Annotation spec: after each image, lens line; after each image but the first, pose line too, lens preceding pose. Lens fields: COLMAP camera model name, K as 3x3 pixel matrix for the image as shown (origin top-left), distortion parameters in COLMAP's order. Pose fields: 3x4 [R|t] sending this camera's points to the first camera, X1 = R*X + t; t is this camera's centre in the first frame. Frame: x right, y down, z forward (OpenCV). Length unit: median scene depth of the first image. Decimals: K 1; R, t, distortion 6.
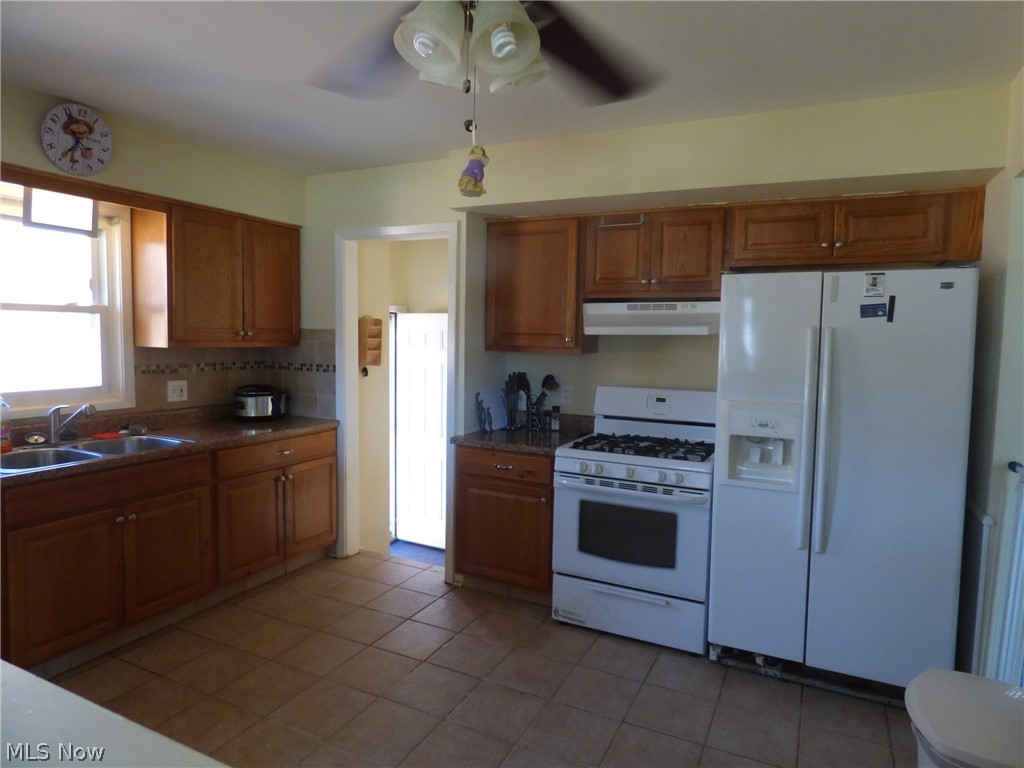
lens RADIAL K [[634.0, 0, 519.1], [0, 634.0, 385.0], [0, 0, 1]] dist [0.005271, 0.002636]
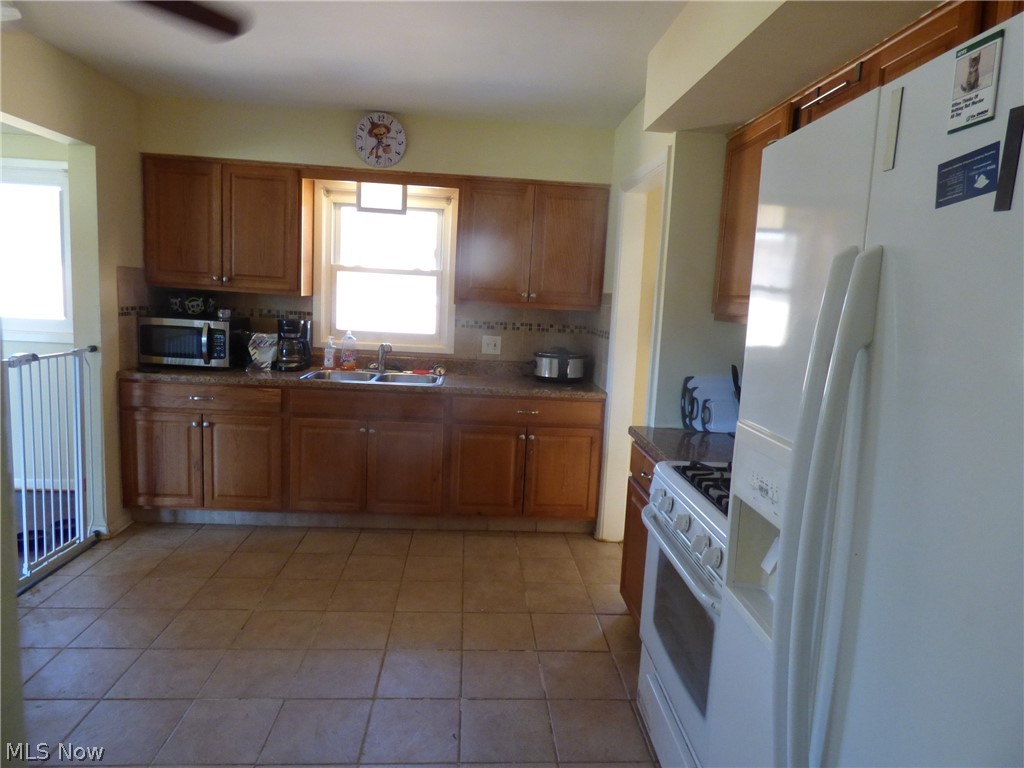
lens RADIAL K [[634.0, 0, 516.2], [0, 634.0, 386.6], [0, 0, 1]] dist [0.005271, 0.002636]
pose [[0.497436, 0.128123, -0.857987, 0.561685], [-0.112349, 0.990219, 0.082732, -0.018166], [0.860195, 0.055240, 0.506965, 0.533810]]
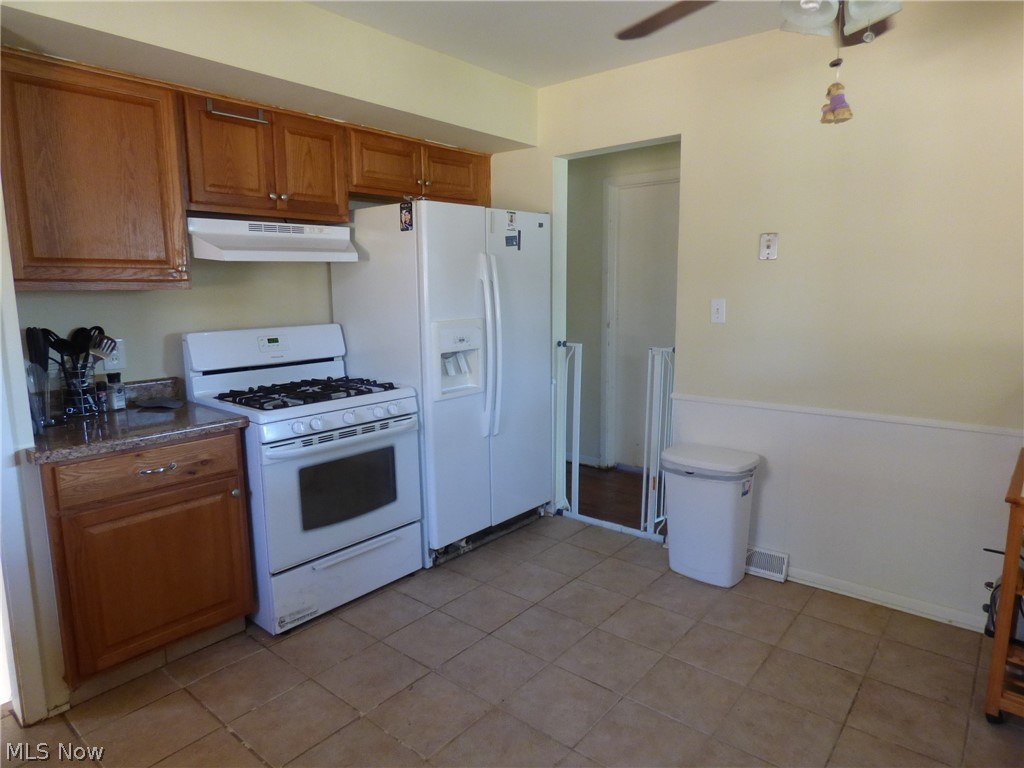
lens RADIAL K [[634.0, 0, 519.2], [0, 634.0, 380.5], [0, 0, 1]] dist [0.005271, 0.002636]
pose [[0.235376, -0.168819, 0.957130, -0.585682], [0.095953, 0.984024, 0.149966, -0.022041], [-0.967156, 0.056541, 0.247815, 0.528150]]
